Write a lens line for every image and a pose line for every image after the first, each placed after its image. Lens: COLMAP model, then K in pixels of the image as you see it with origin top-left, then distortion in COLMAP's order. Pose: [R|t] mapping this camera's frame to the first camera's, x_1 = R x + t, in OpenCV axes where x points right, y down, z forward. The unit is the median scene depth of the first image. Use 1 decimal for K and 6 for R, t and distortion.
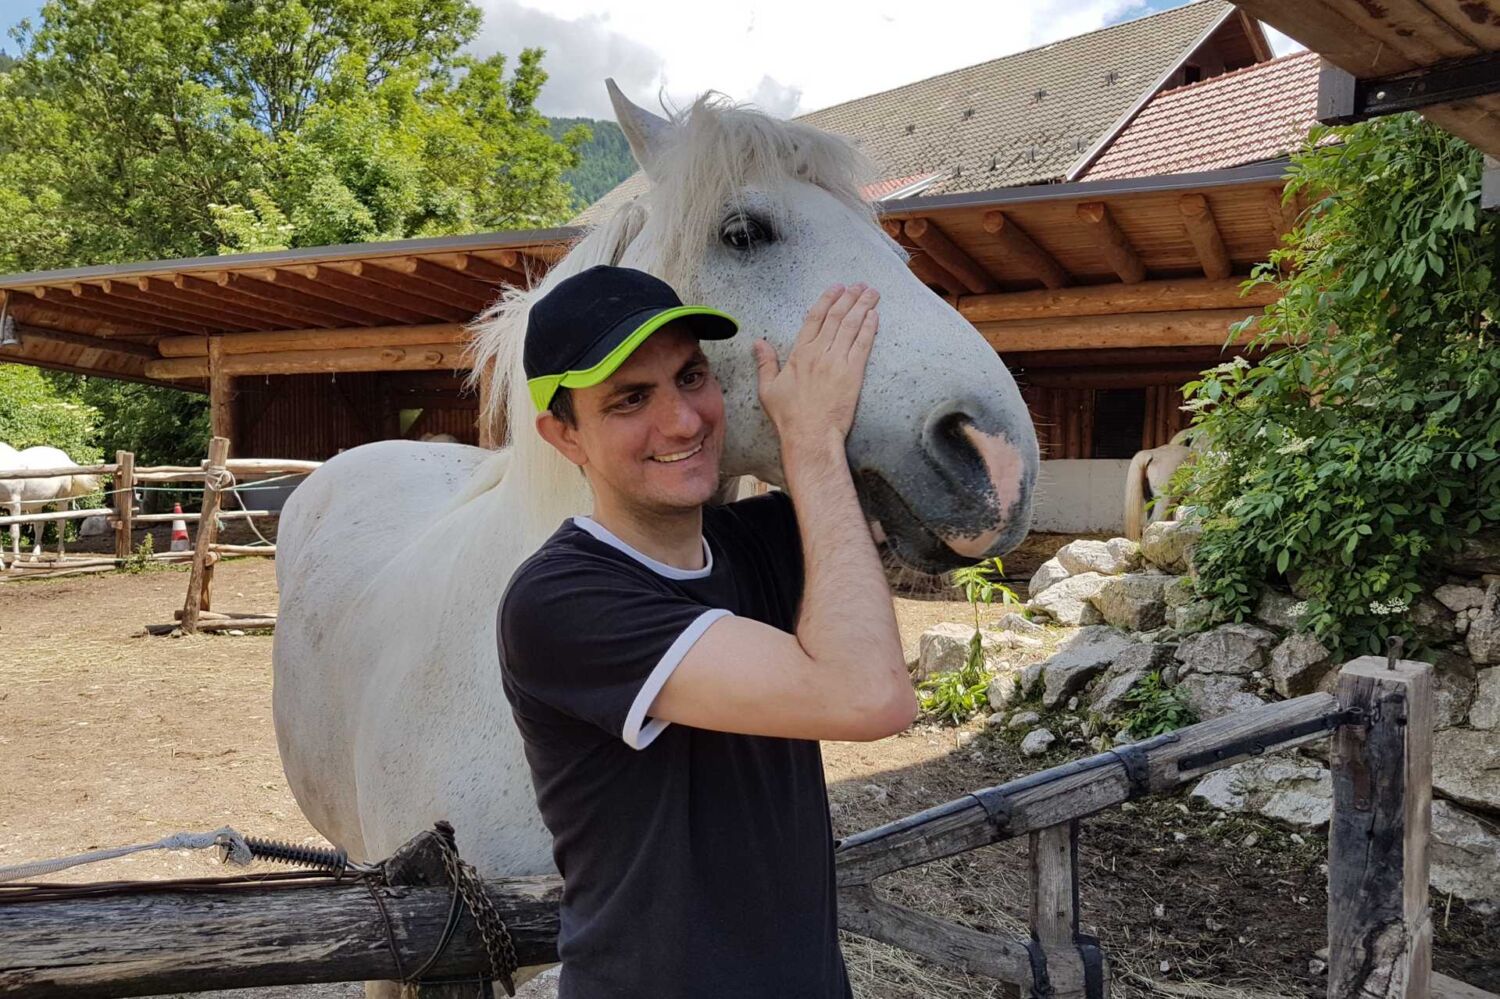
lens RADIAL K [[1140.1, 0, 749.2], [0, 1140.1, 555.2], [0, 0, 1]] dist [-0.022739, 0.012640]
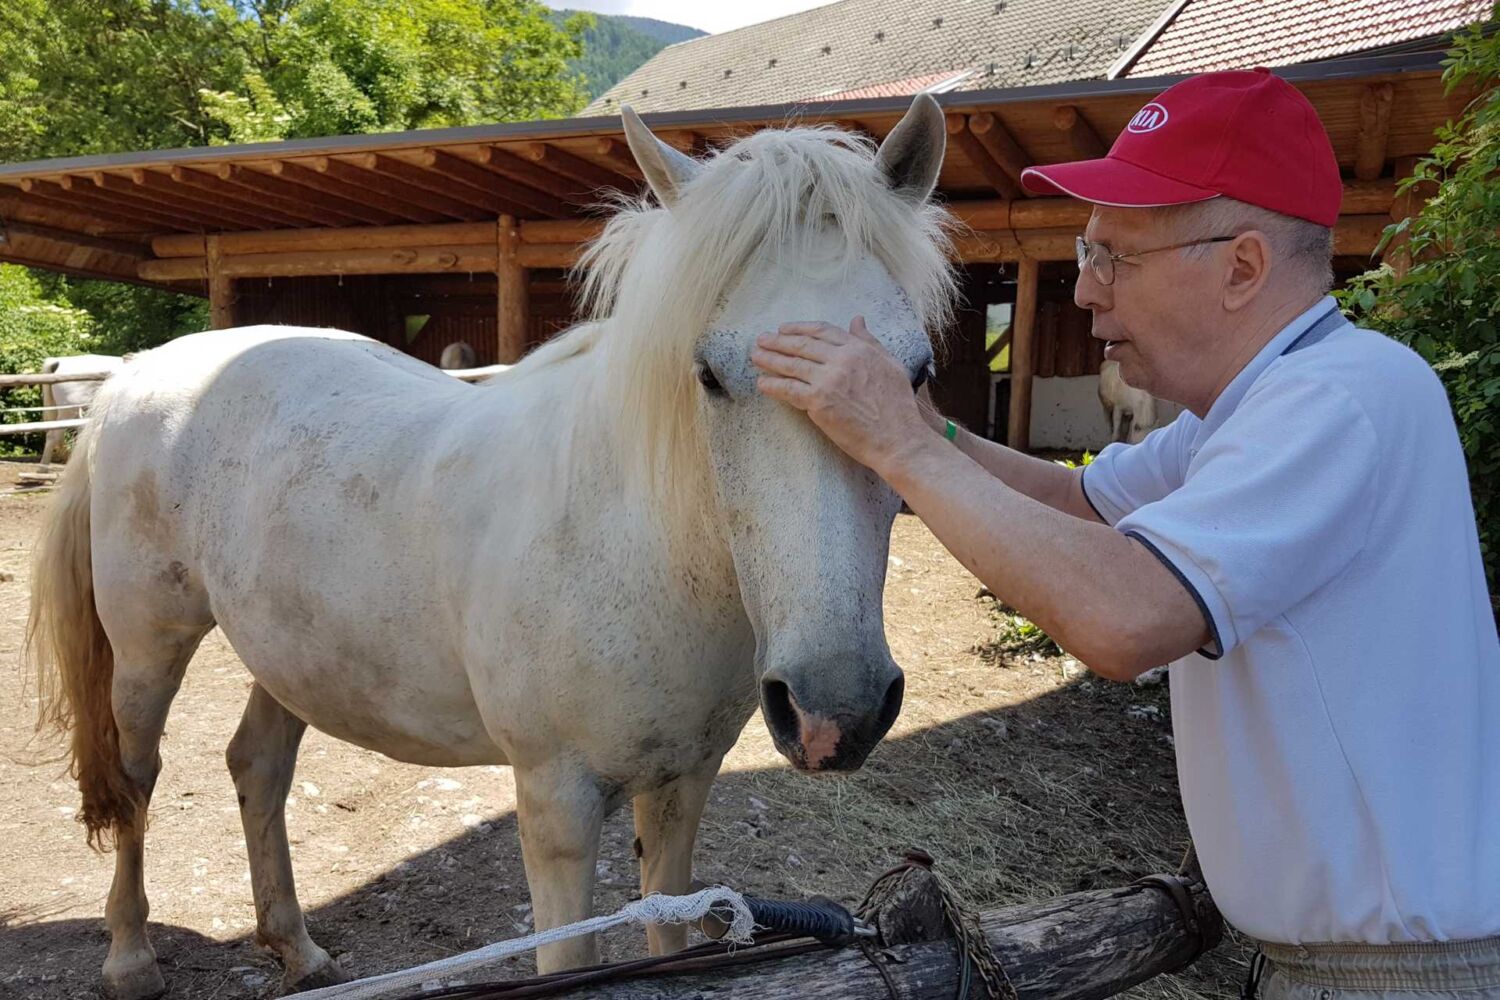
lens RADIAL K [[1125.6, 0, 749.0], [0, 1125.6, 579.7], [0, 0, 1]] dist [-0.027982, 0.006304]
pose [[0.999673, 0.005840, 0.024891, -0.109588], [-0.008232, 0.995239, 0.097119, -0.001548], [-0.024205, -0.097292, 0.994961, 0.083682]]
